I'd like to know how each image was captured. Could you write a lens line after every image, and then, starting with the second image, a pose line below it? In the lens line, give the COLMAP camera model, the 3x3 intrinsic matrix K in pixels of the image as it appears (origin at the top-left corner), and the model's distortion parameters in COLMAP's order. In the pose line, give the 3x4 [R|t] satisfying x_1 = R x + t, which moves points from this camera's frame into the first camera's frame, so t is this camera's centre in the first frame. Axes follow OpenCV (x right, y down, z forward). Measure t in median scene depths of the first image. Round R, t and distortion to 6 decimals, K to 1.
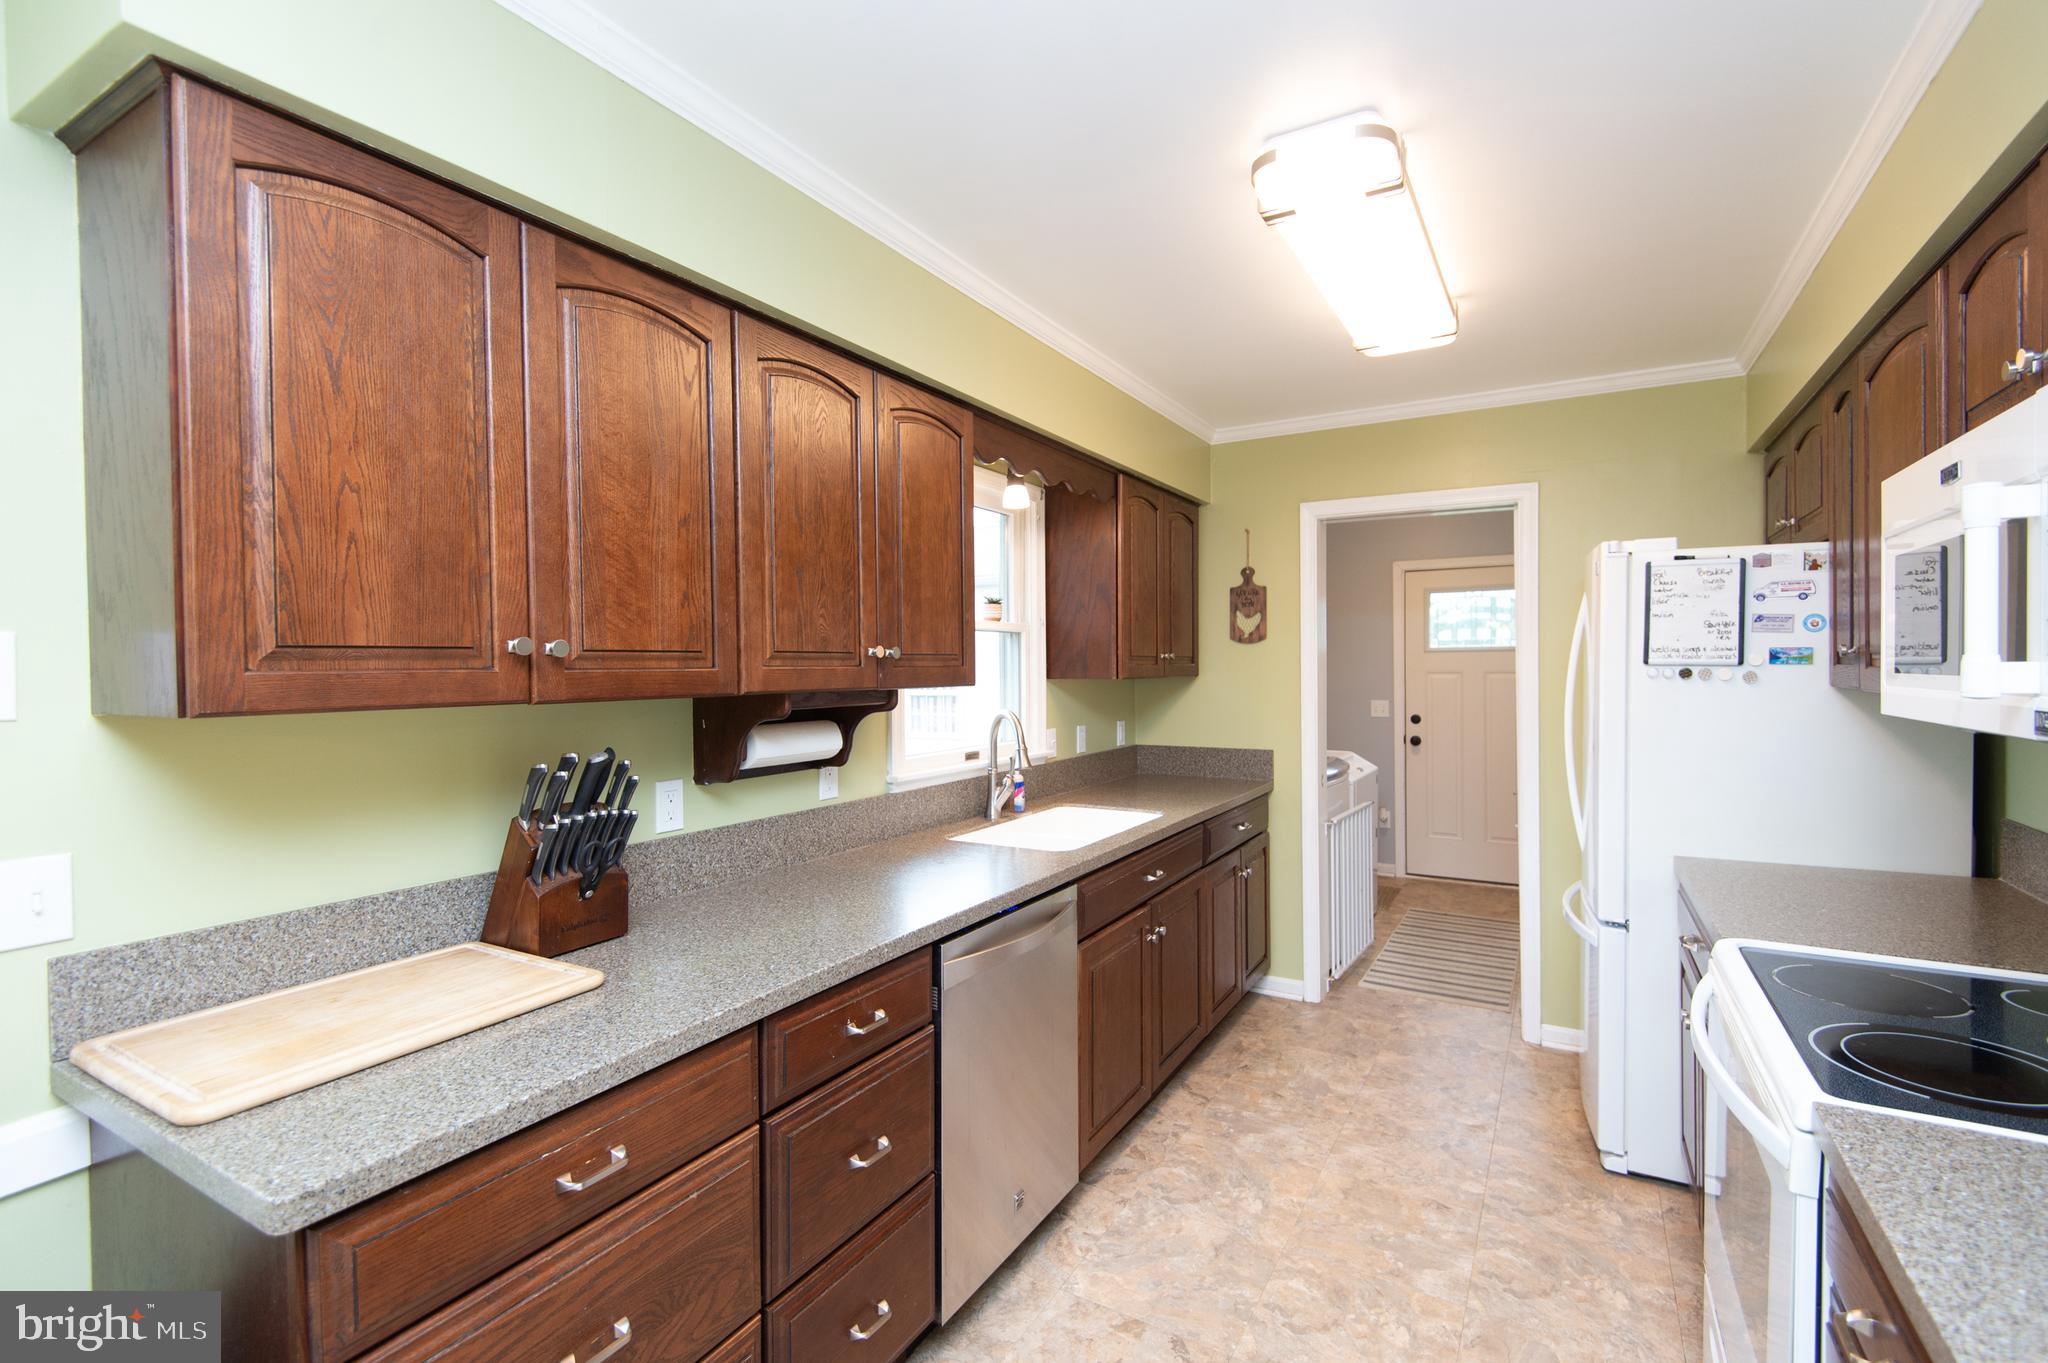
lens RADIAL K [[937.5, 0, 1026.1], [0, 937.5, 677.4], [0, 0, 1]] dist [0.025892, -0.013239]
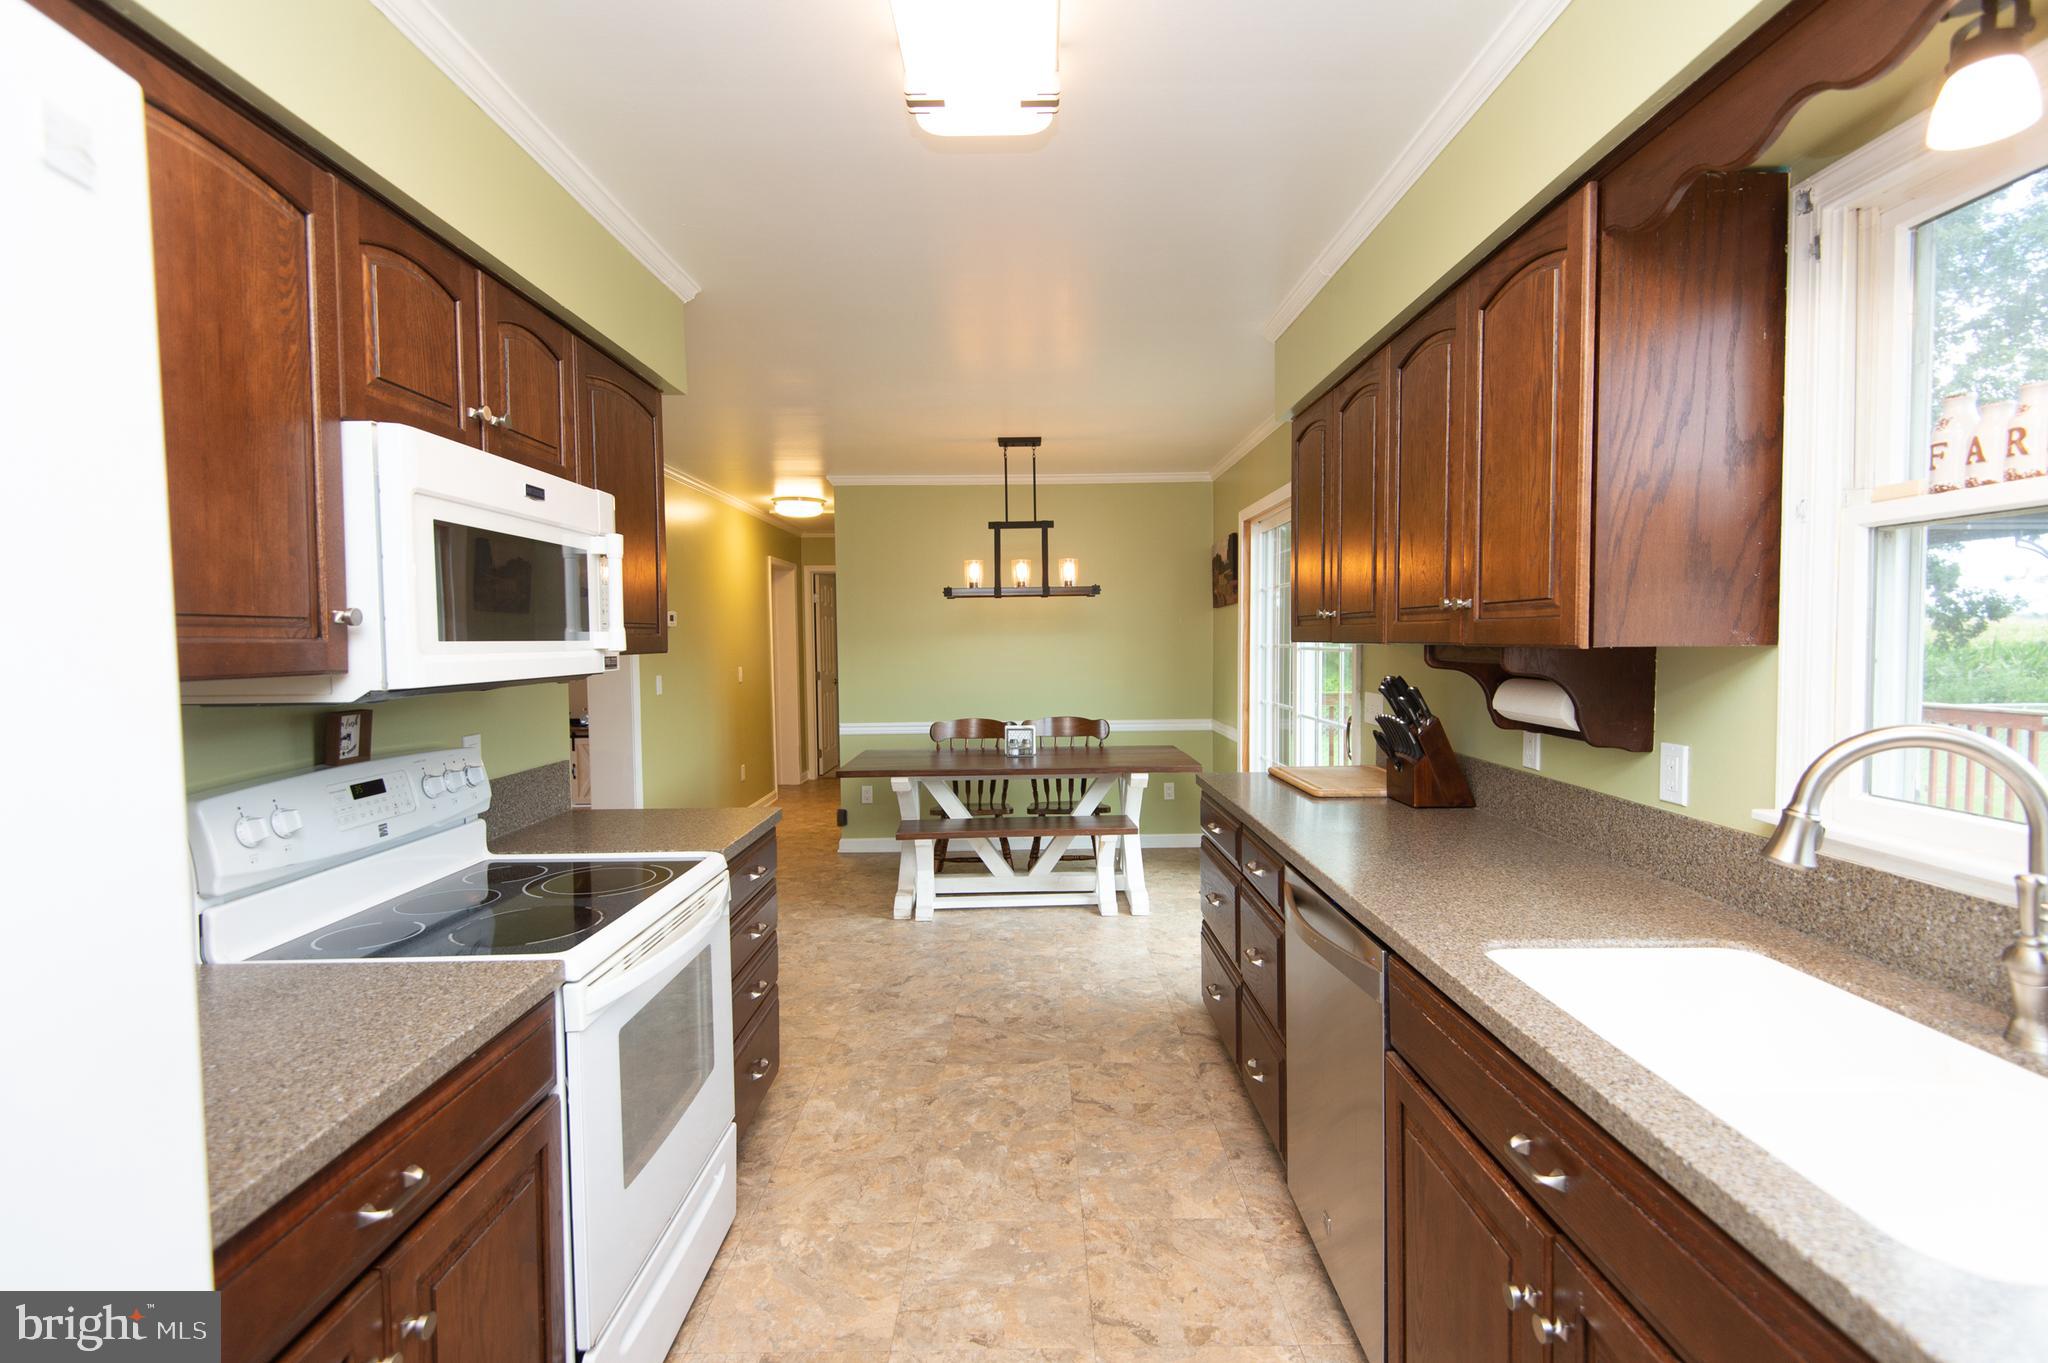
lens RADIAL K [[937.5, 0, 1021.8], [0, 937.5, 678.3], [0, 0, 1]] dist [0.025892, -0.013239]
pose [[-0.868286, 0.041628, -0.494315, 0.540650], [0.010045, 0.997744, 0.066380, -0.015575], [0.495963, 0.052671, -0.866745, 1.310696]]
